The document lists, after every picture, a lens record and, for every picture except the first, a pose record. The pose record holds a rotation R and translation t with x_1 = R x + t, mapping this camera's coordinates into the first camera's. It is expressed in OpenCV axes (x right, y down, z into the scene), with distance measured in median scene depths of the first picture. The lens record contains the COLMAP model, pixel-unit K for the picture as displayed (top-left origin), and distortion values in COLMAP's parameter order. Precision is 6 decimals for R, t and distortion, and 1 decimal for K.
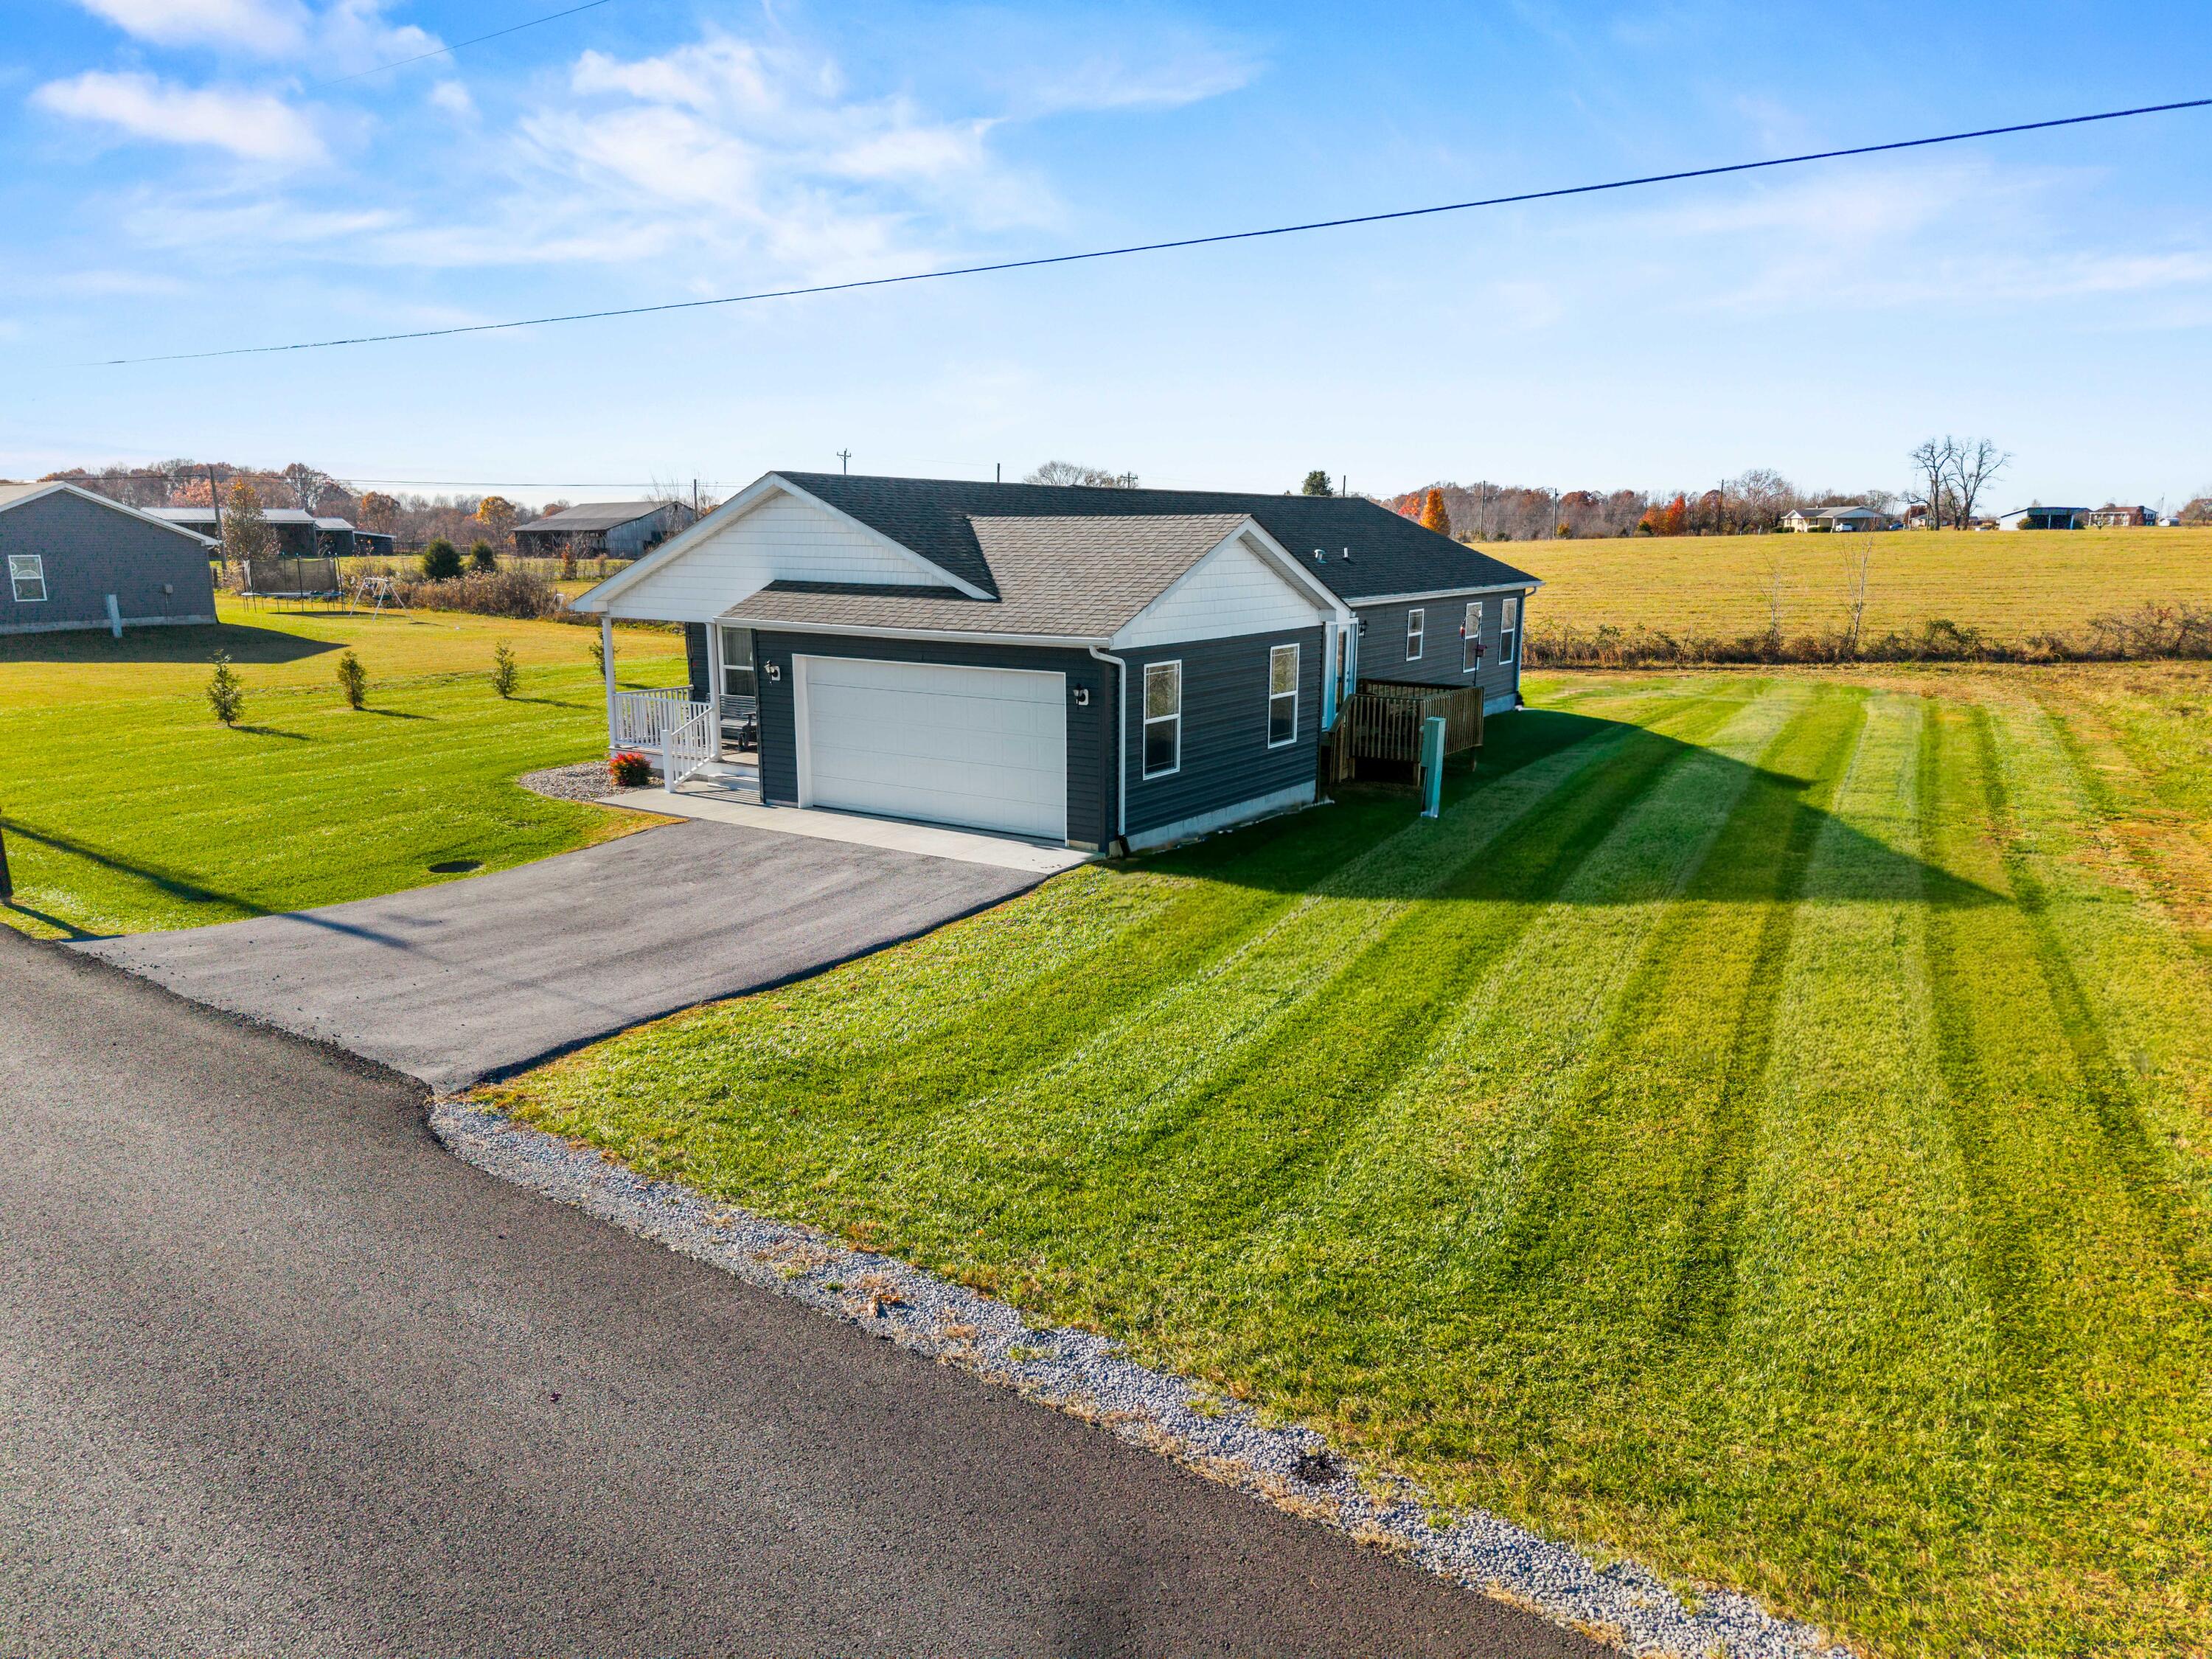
lens RADIAL K [[1483.2, 0, 1100.7], [0, 1483.2, 834.5], [0, 0, 1]] dist [0.012914, -0.010514]
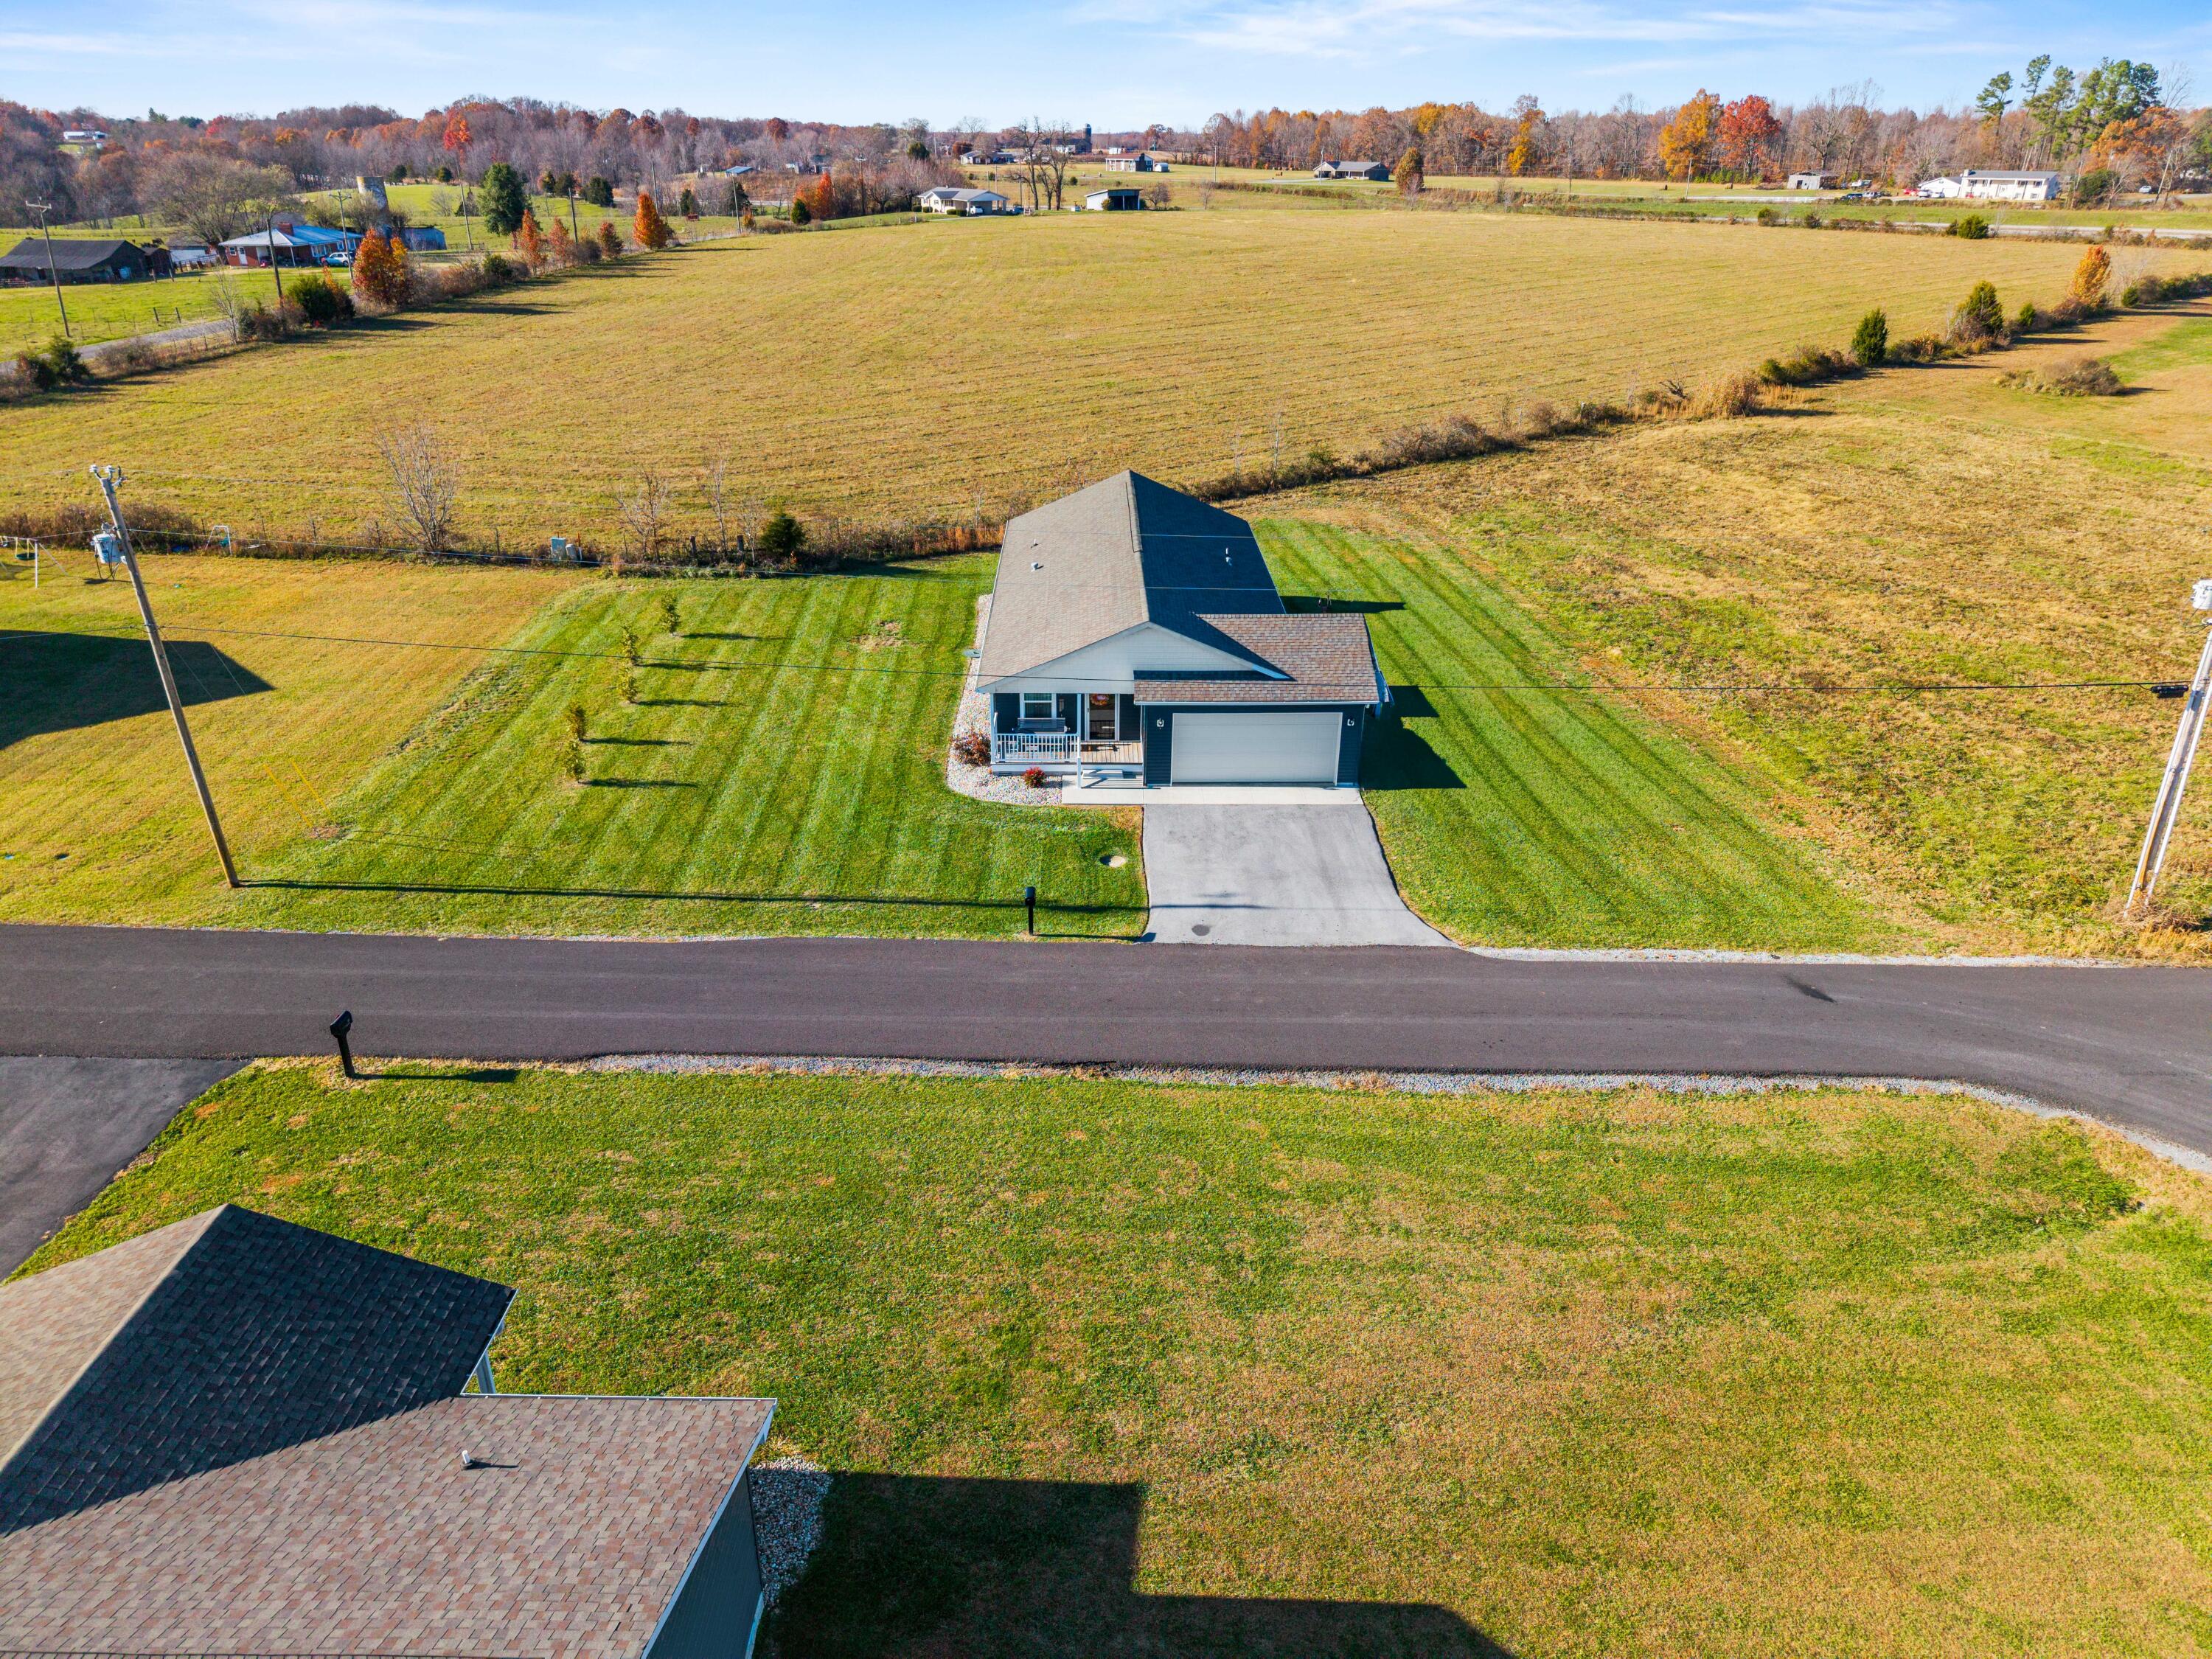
lens RADIAL K [[1483.2, 0, 1100.7], [0, 1483.2, 834.5], [0, 0, 1]] dist [0.012914, -0.010514]
pose [[0.822114, -0.239604, 0.516448, -1.482783], [0.109509, 0.956739, 0.269552, -0.560749], [-0.558691, -0.165047, 0.812788, -0.635565]]
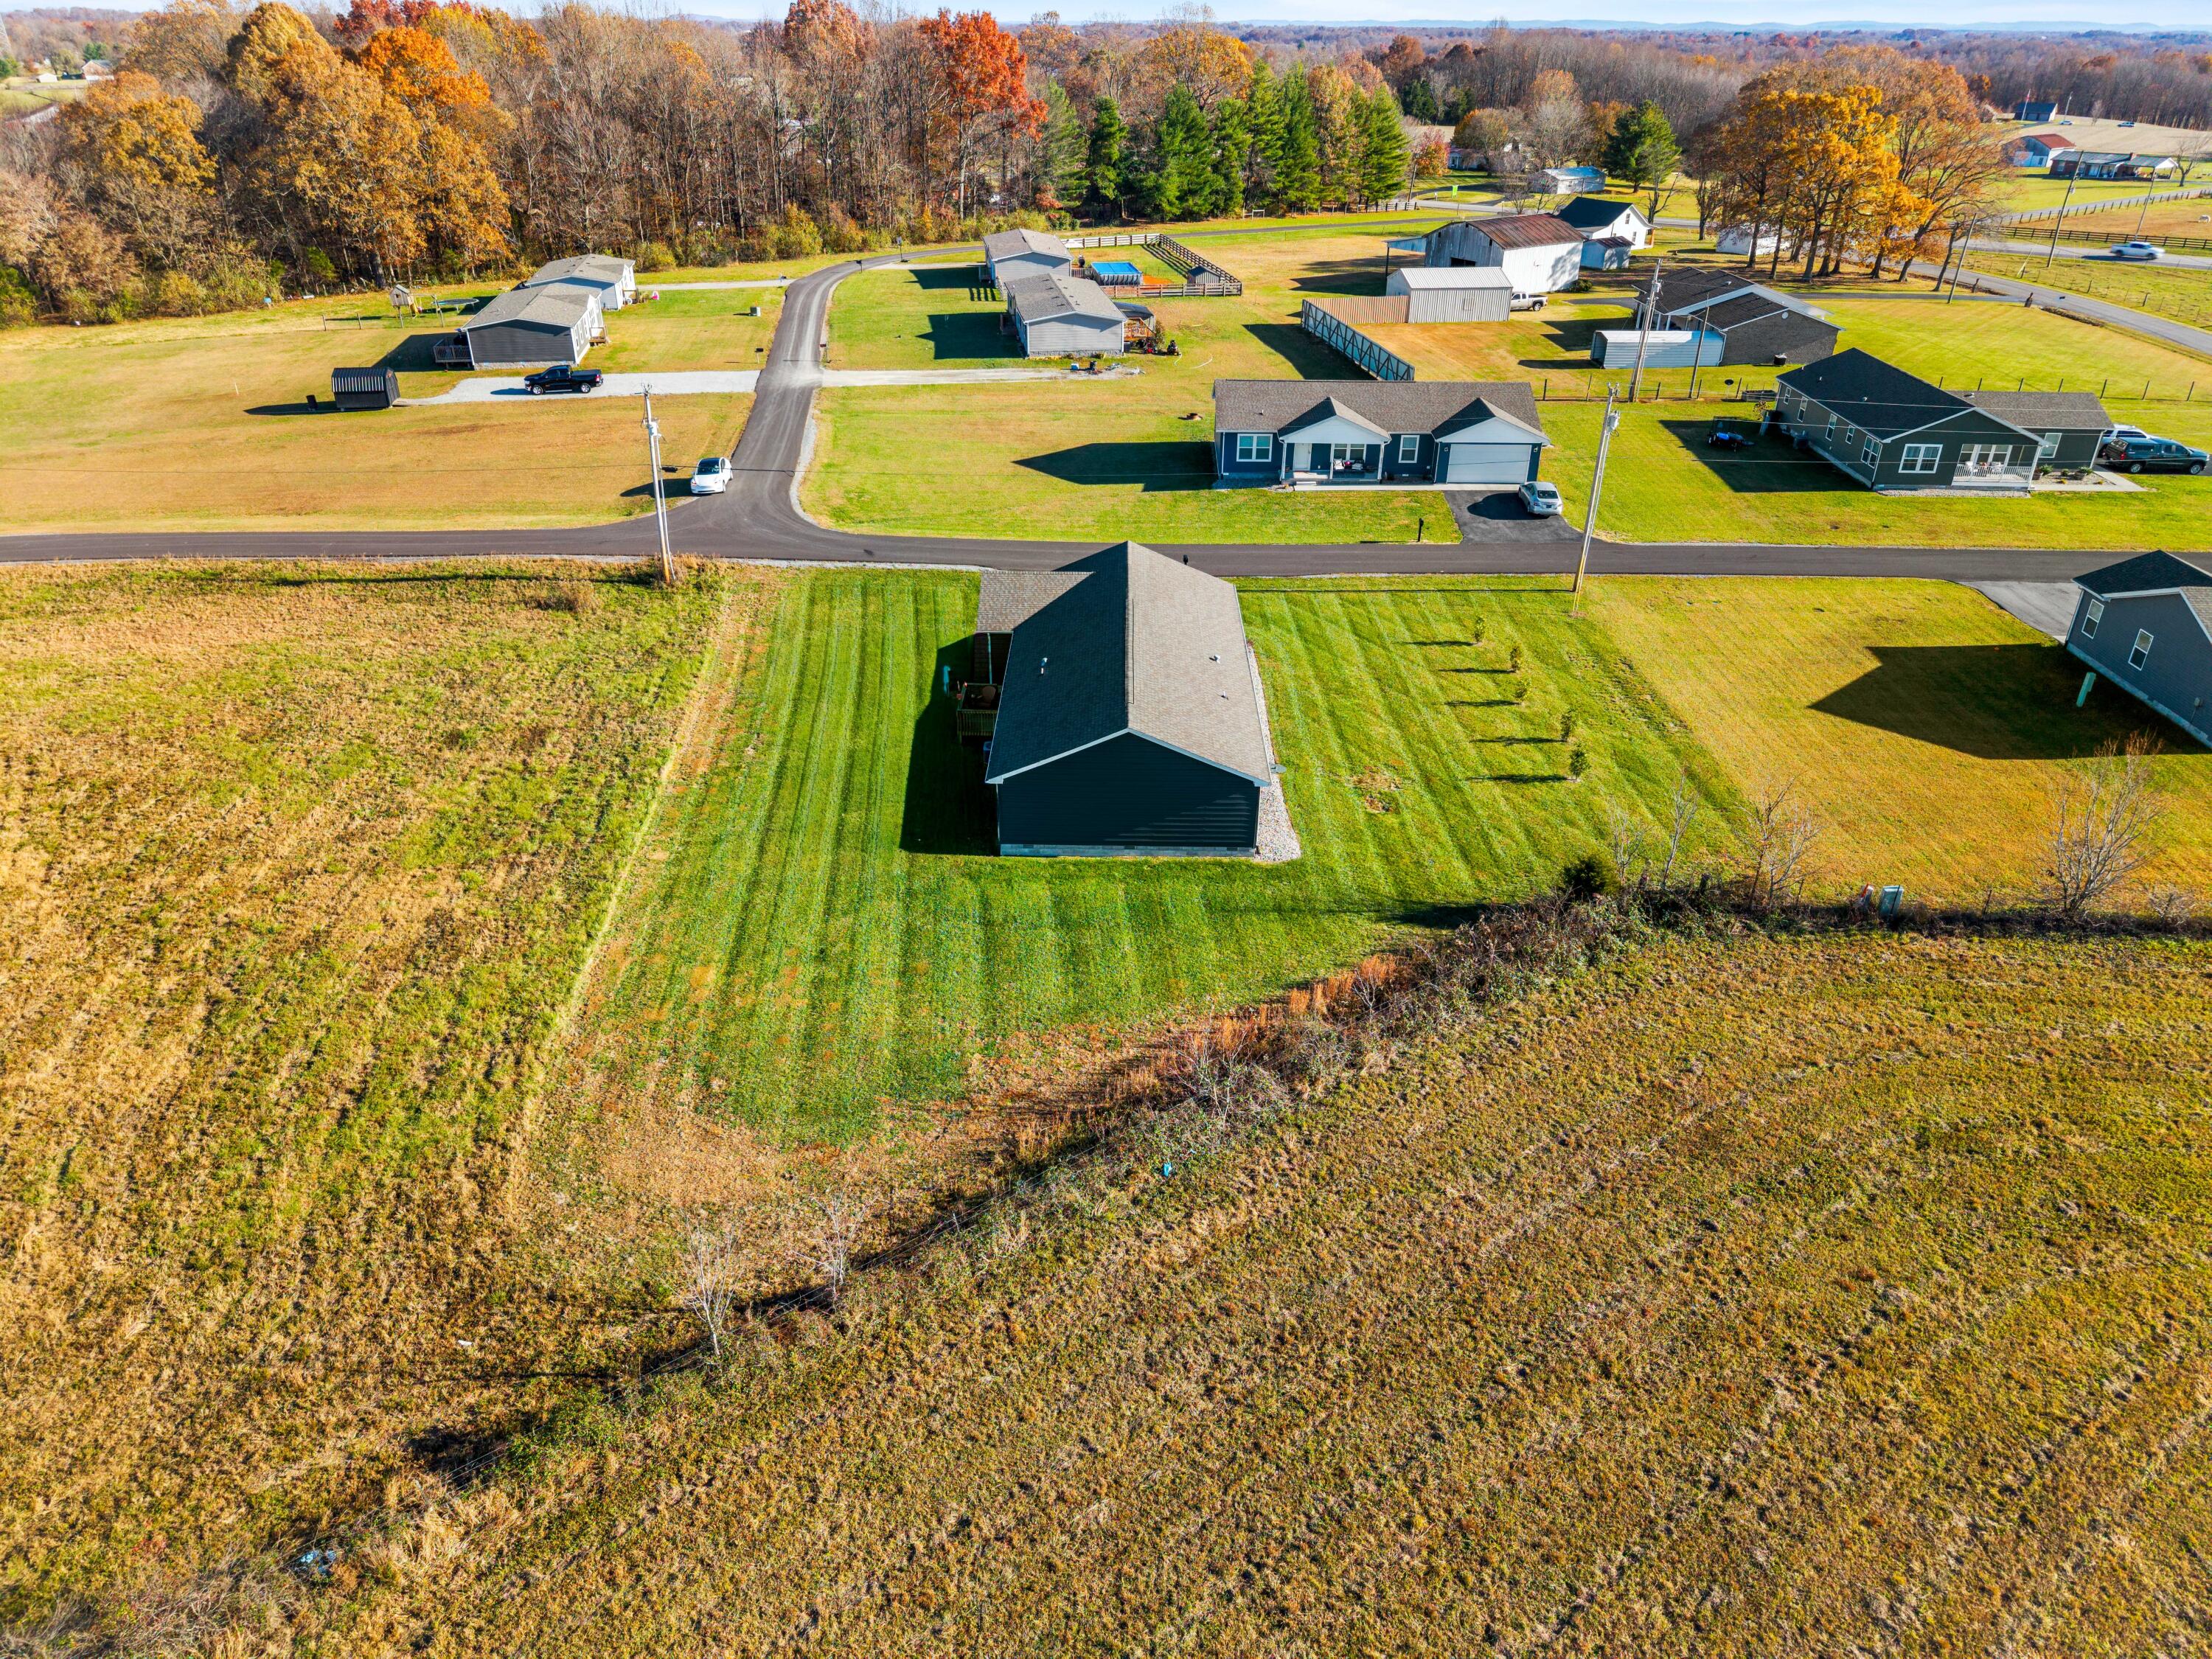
lens RADIAL K [[1509.1, 0, 1099.5], [0, 1509.1, 789.3], [0, 0, 1]] dist [0.030411, -0.038079]
pose [[-0.836906, 0.245649, -0.489128, 1.693076], [-0.111320, 0.798565, 0.591525, -1.901981], [0.535908, 0.549501, -0.640978, 3.681069]]
